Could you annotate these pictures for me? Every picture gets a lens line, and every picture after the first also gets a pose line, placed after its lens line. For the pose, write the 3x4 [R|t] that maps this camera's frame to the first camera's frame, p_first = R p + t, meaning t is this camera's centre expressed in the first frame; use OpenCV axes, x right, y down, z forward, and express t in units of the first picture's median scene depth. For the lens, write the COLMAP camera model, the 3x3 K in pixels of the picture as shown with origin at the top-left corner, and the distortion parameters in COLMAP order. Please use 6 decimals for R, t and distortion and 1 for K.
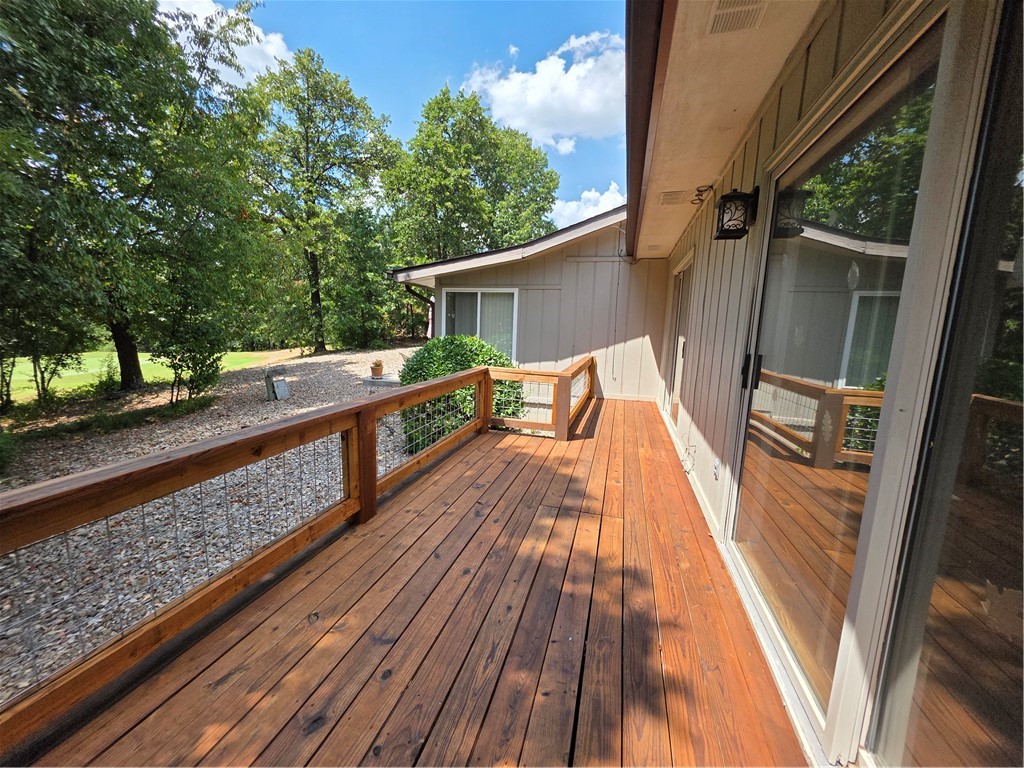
lens RADIAL K [[408.1, 0, 511.7], [0, 408.1, 385.1], [0, 0, 1]] dist [-0.001855, 0.000517]
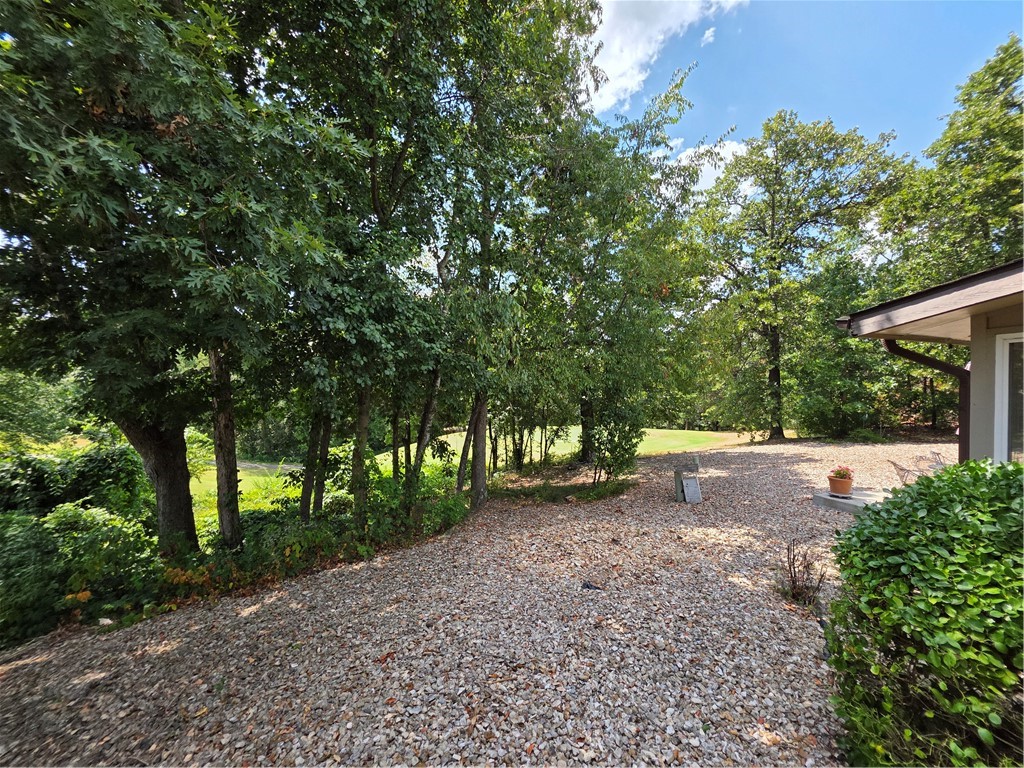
lens RADIAL K [[408.1, 0, 512.3], [0, 408.1, 387.4], [0, 0, 1]] dist [-0.001855, 0.000517]
pose [[0.501592, -0.029395, -0.864605, -0.019149], [-0.133054, 0.984910, -0.110675, -0.023725], [0.854811, 0.170552, 0.490112, 0.123209]]
